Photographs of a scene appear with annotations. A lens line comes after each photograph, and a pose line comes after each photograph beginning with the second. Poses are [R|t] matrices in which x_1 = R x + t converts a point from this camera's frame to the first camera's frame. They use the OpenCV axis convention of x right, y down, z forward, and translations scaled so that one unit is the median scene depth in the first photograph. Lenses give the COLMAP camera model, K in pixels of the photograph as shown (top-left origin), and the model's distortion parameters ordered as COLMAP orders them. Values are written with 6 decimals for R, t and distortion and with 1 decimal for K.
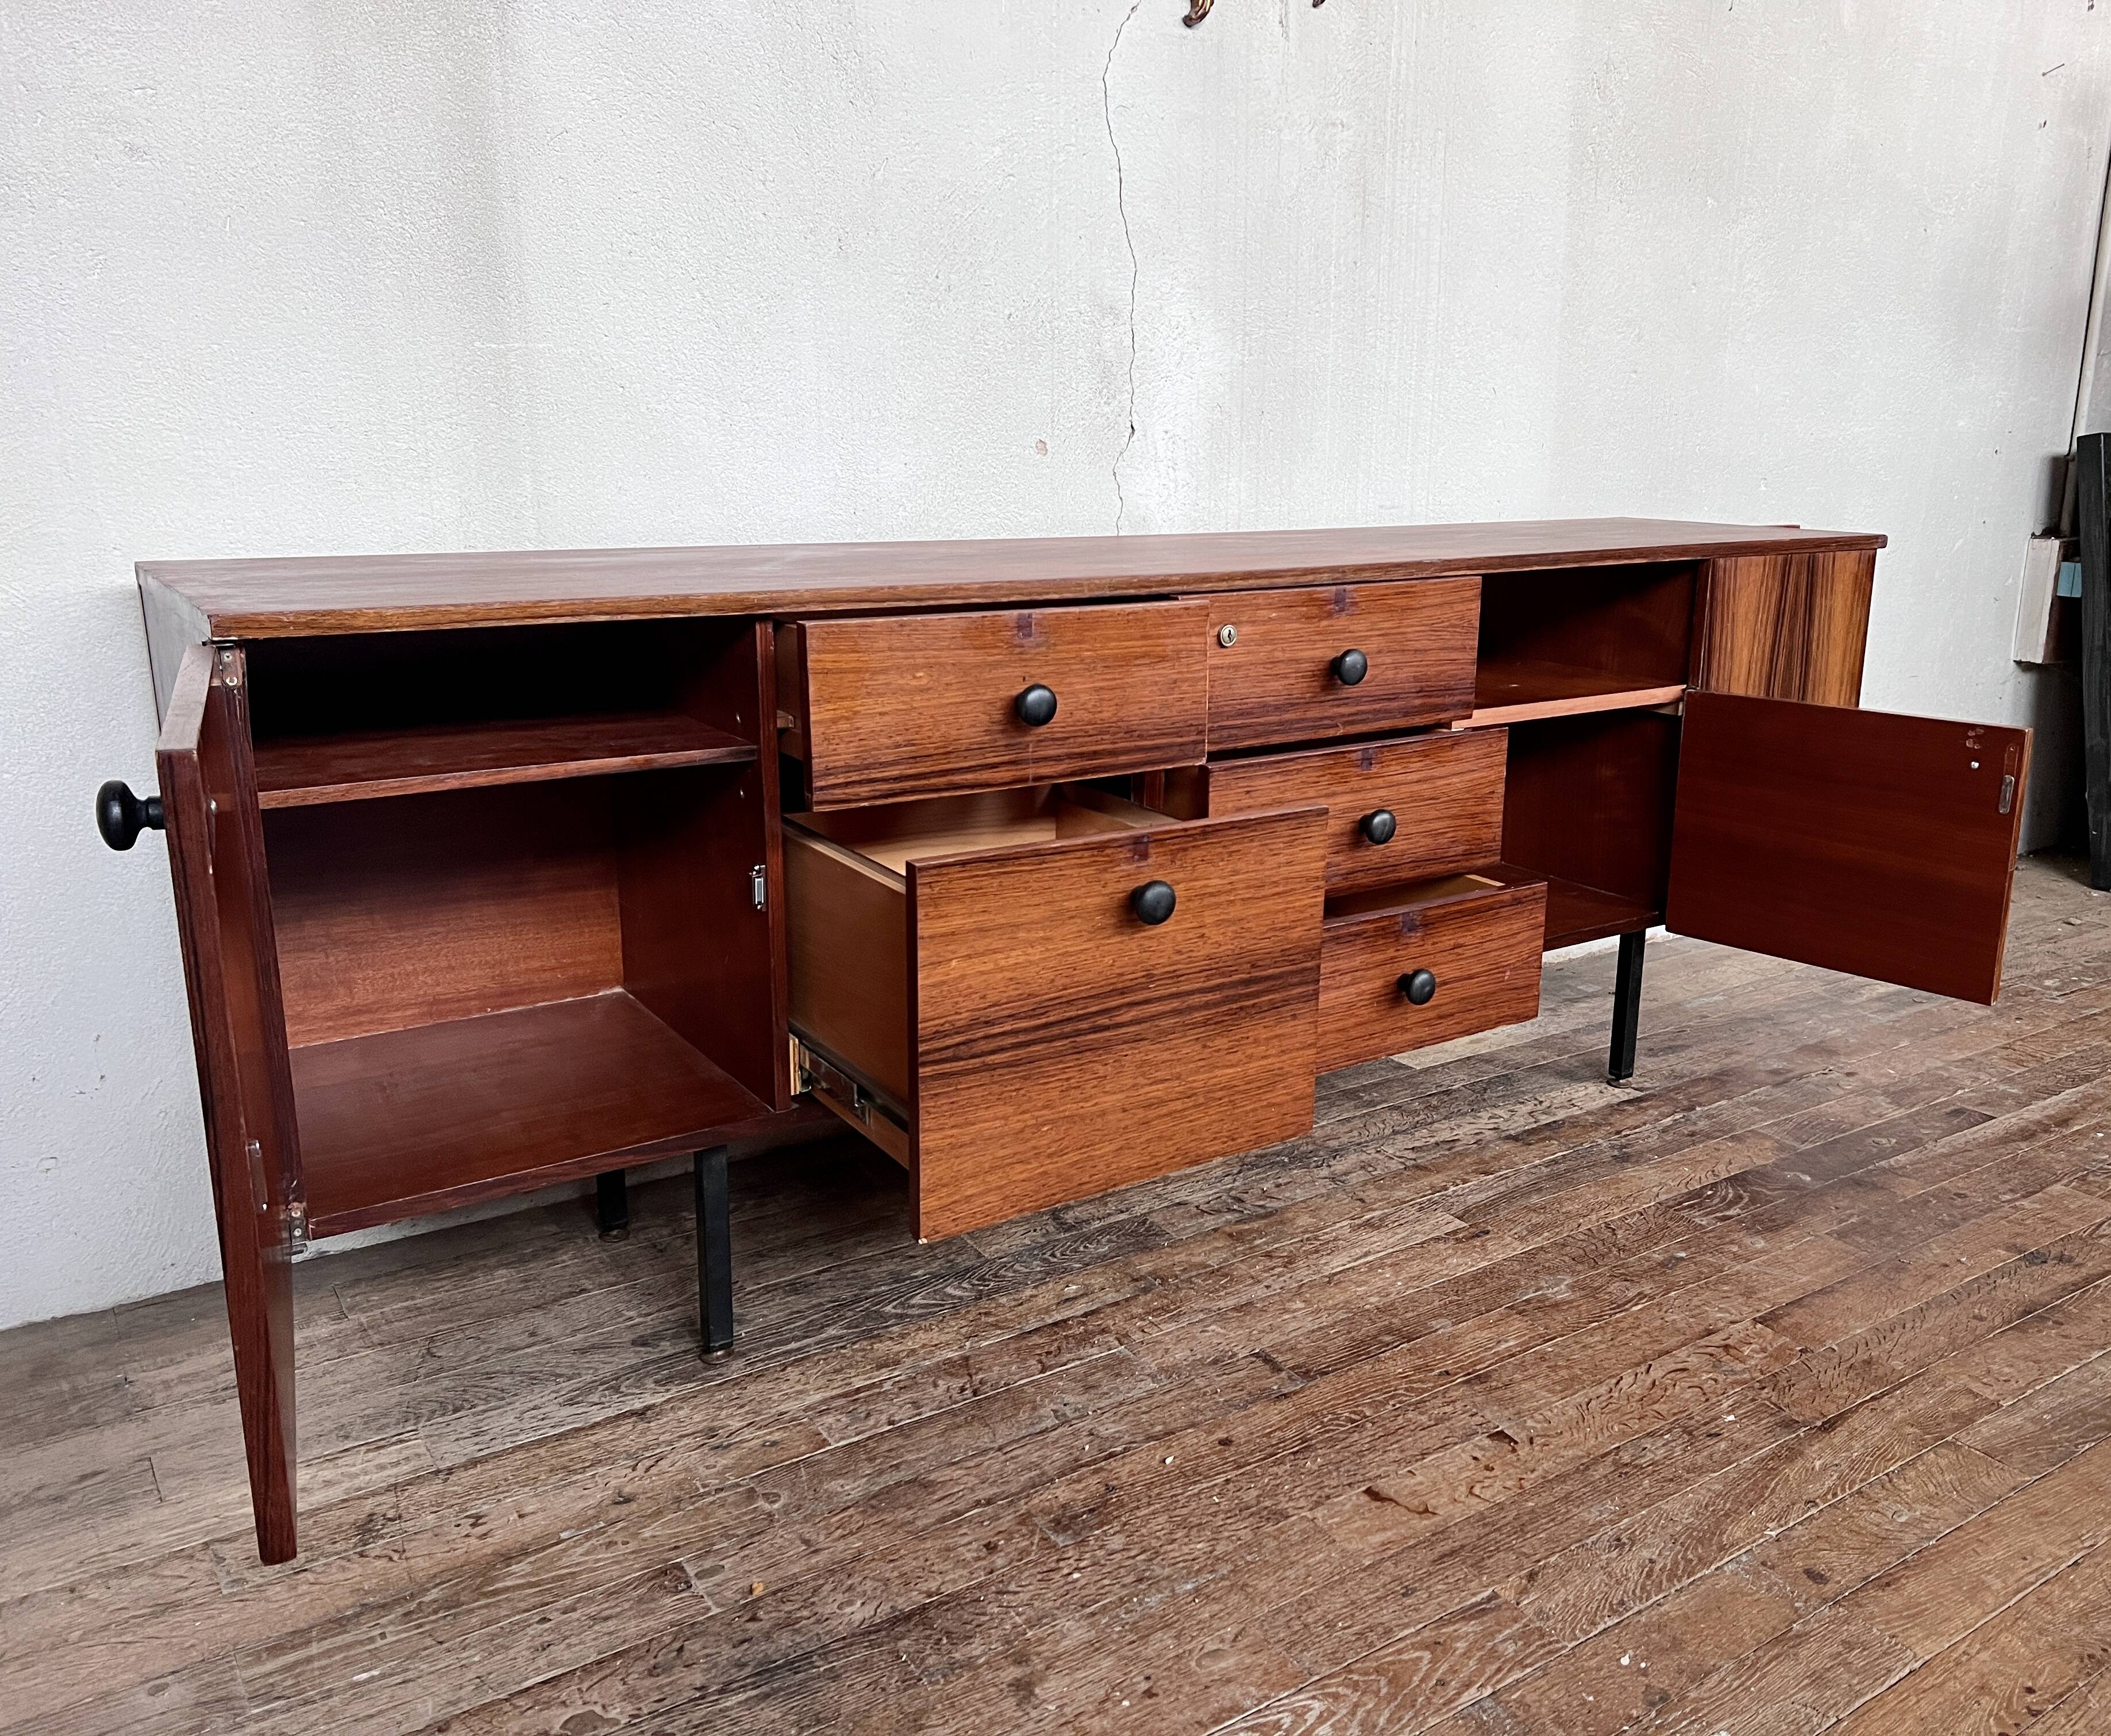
lens RADIAL K [[1733.9, 0, 1173.5], [0, 1733.9, 876.3], [0, 0, 1]] dist [0.052634, -0.062900]
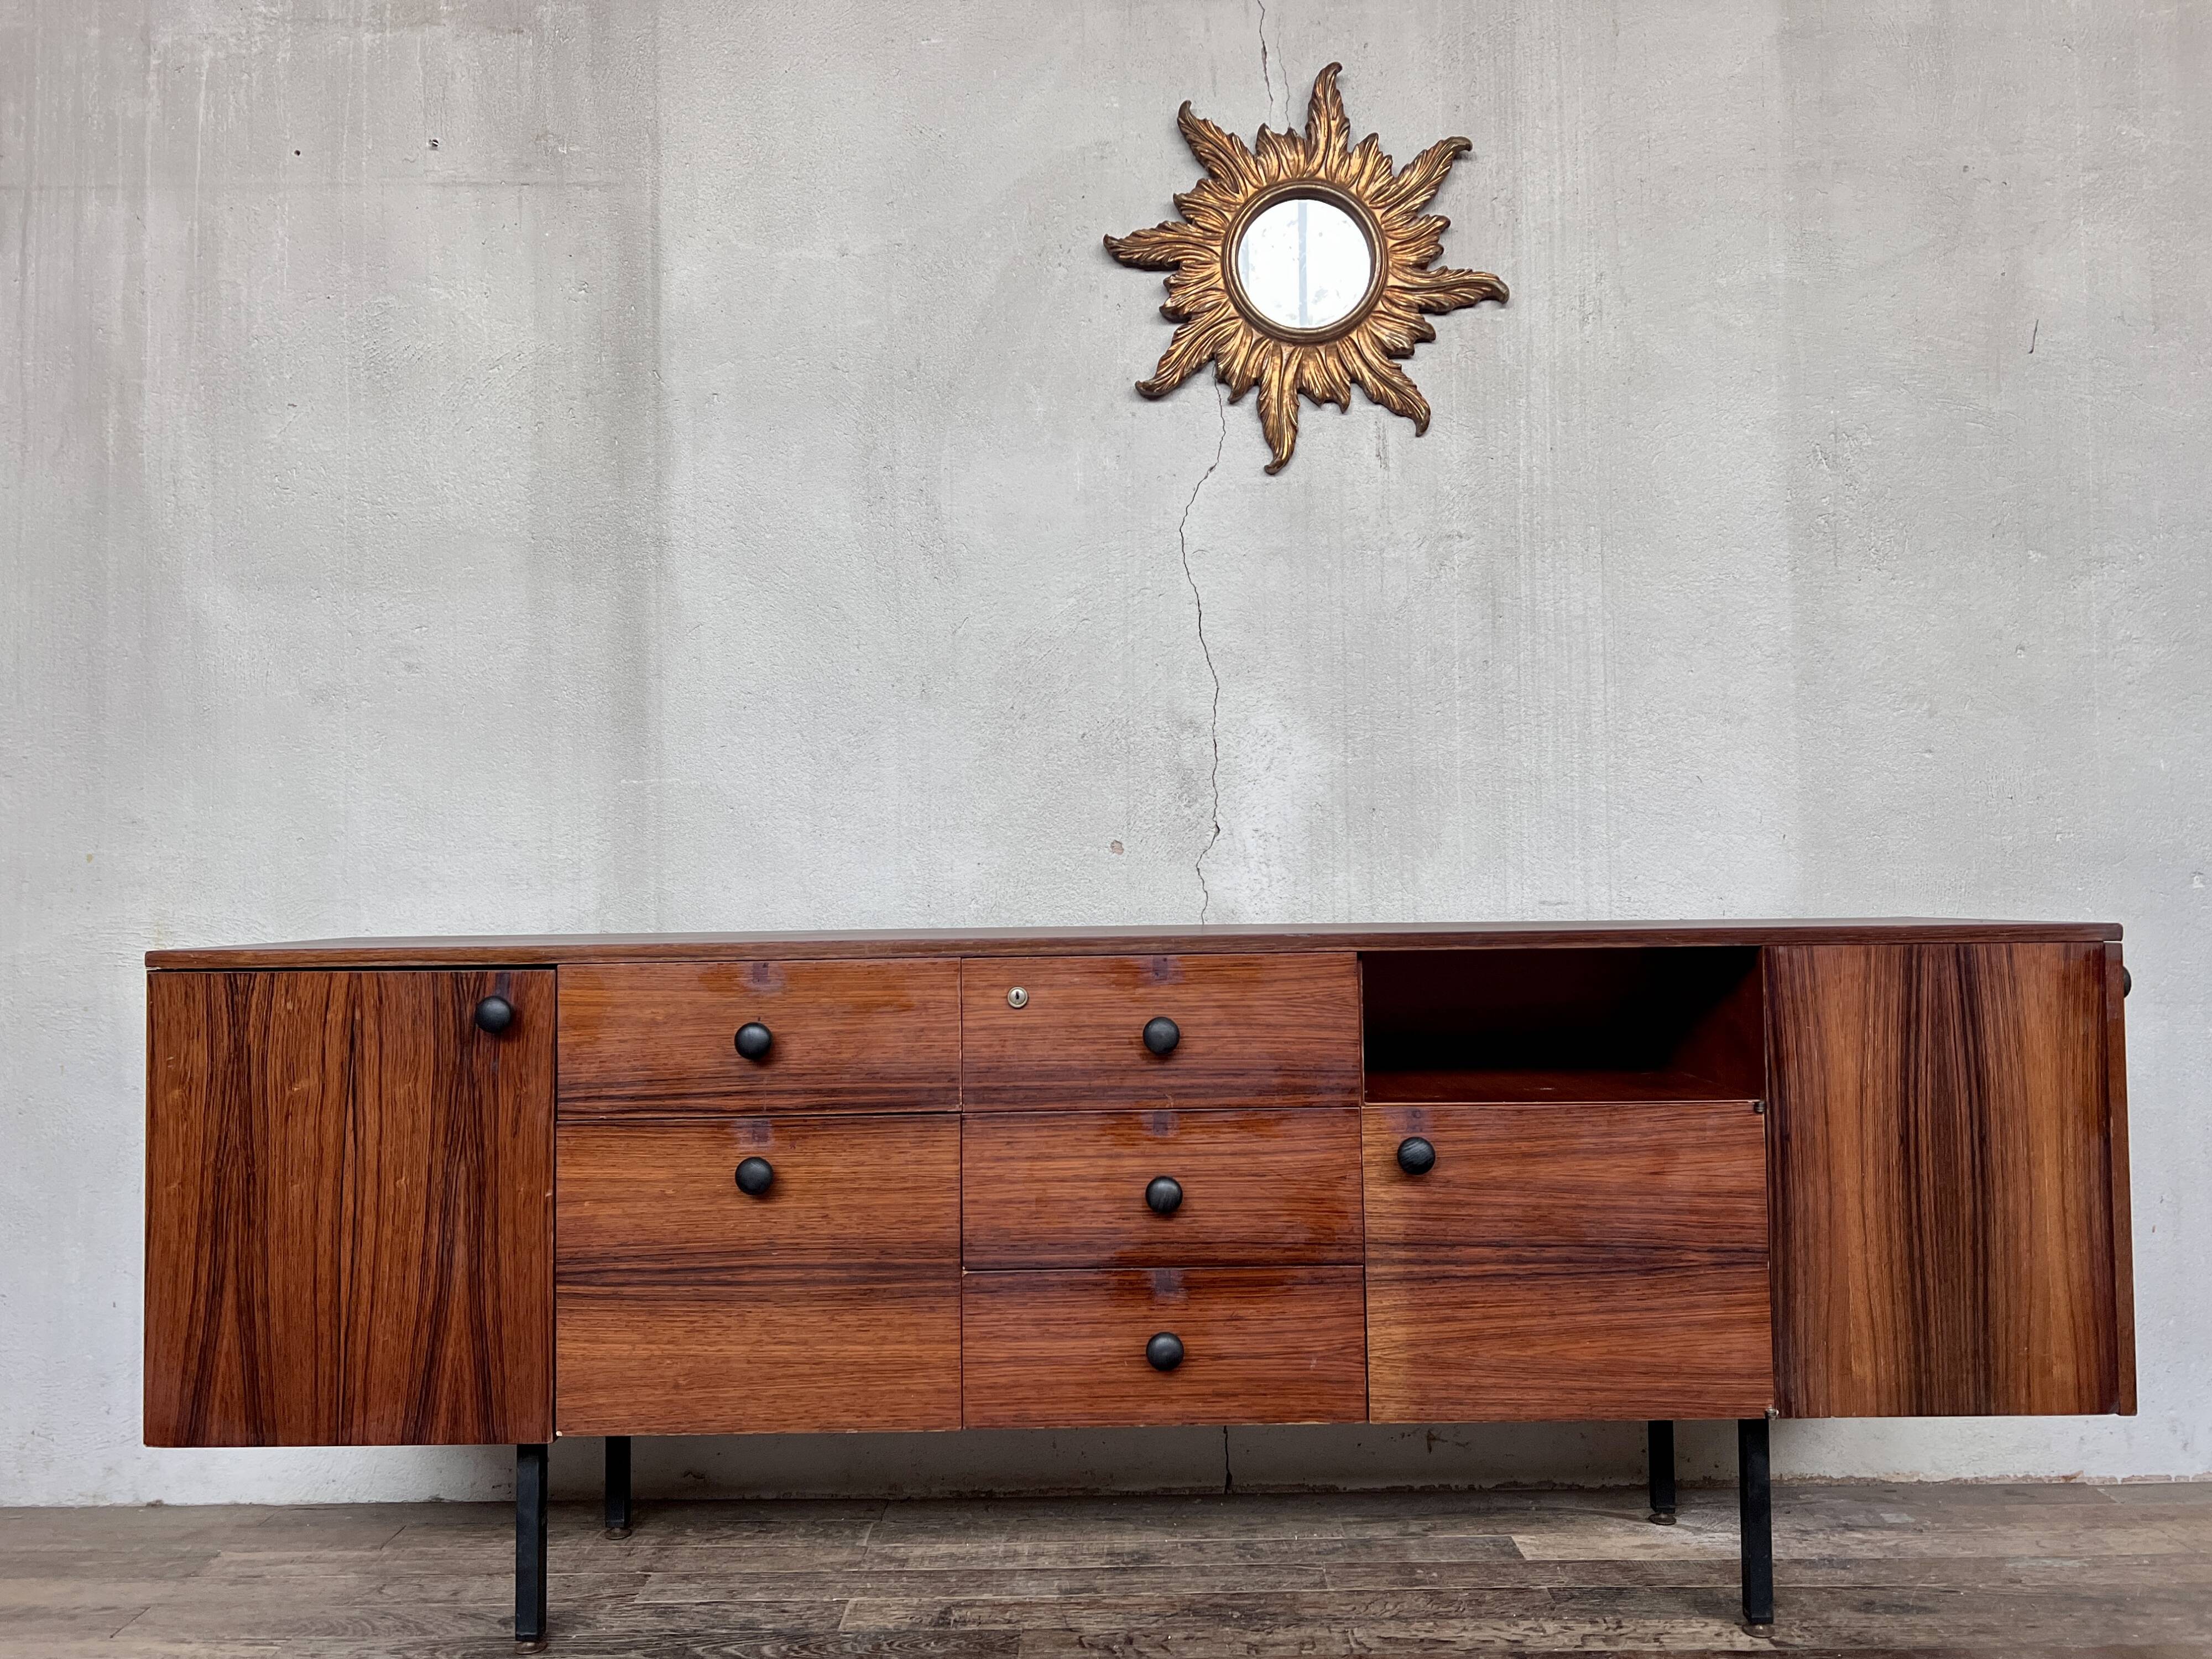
lens RADIAL K [[1657.5, 0, 1124.9], [0, 1657.5, 840.8], [0, 0, 1]] dist [0.051521, -0.058972]
pose [[0.817968, -0.043500, -0.573617, 0.600001], [-0.123111, 0.960798, -0.248416, 0.004513], [0.561936, 0.273815, 0.780547, 0.230567]]
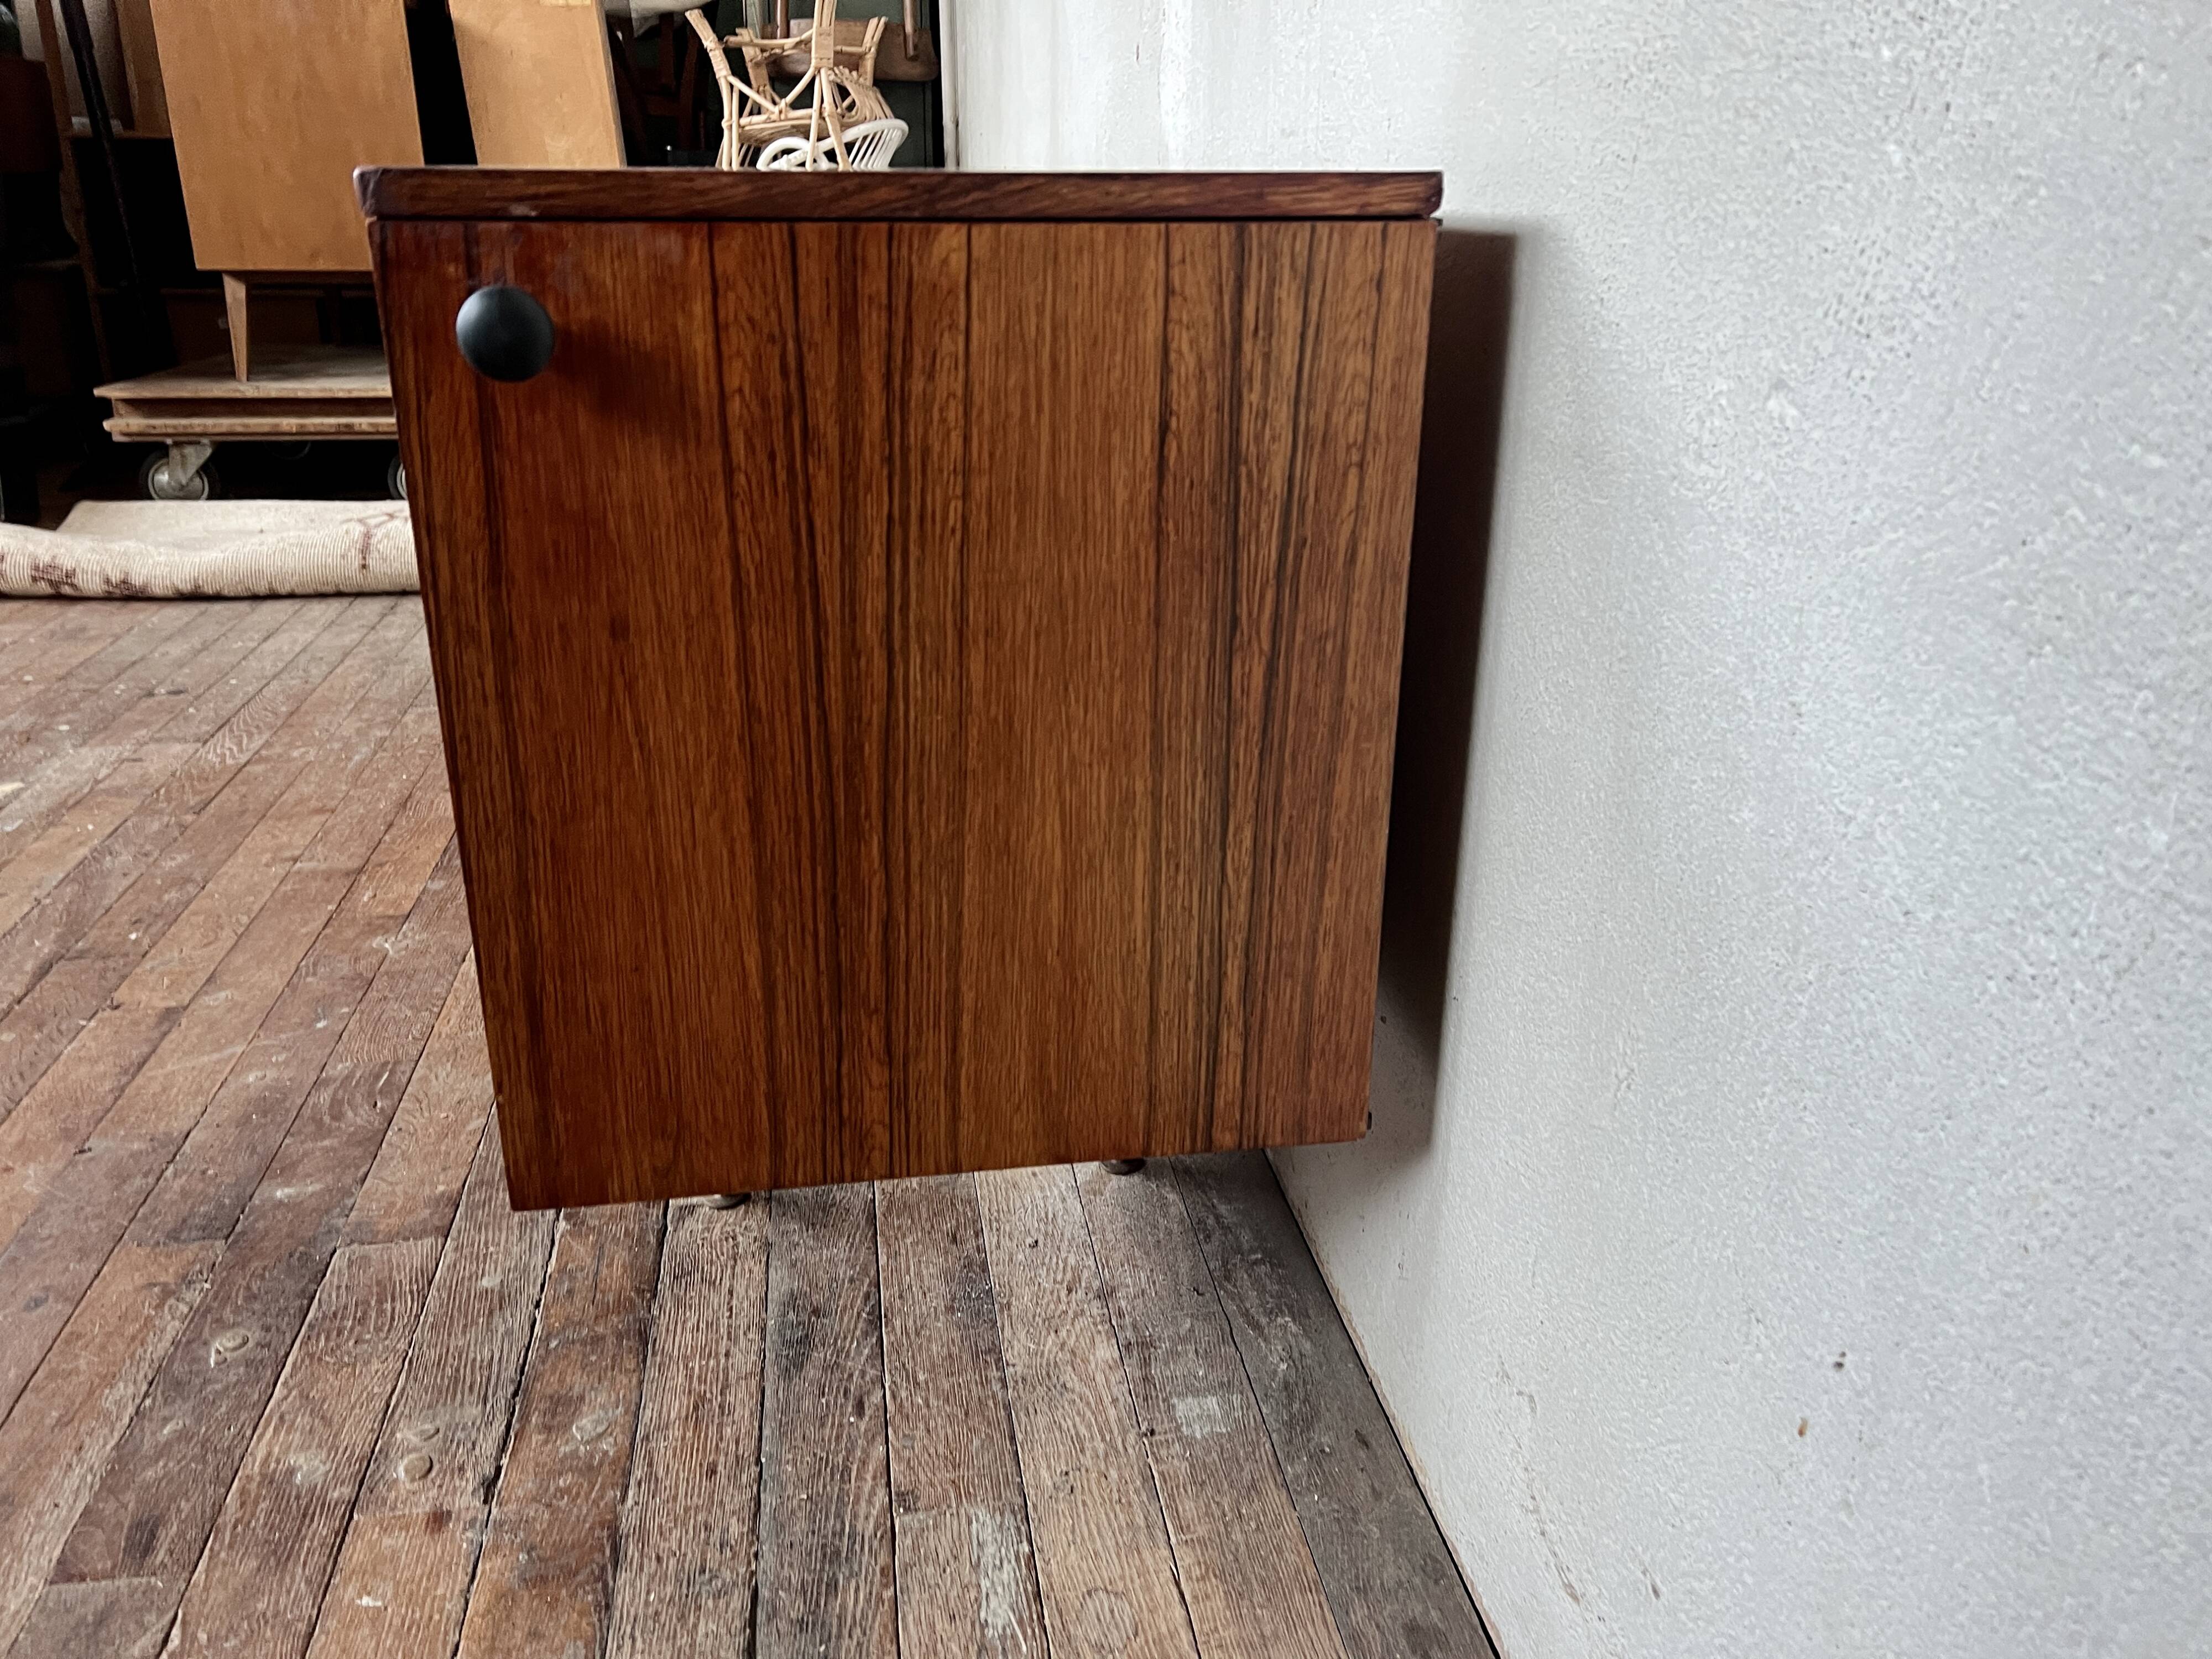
lens RADIAL K [[1657.5, 0, 1092.6], [0, 1657.5, 829.2], [0, 0, 1]] dist [0.051521, -0.058972]
pose [[-0.442270, 0.315481, -0.839564, 0.794822], [-0.241076, 0.859826, 0.450090, -0.324855], [0.863874, 0.401461, -0.304221, 1.570531]]
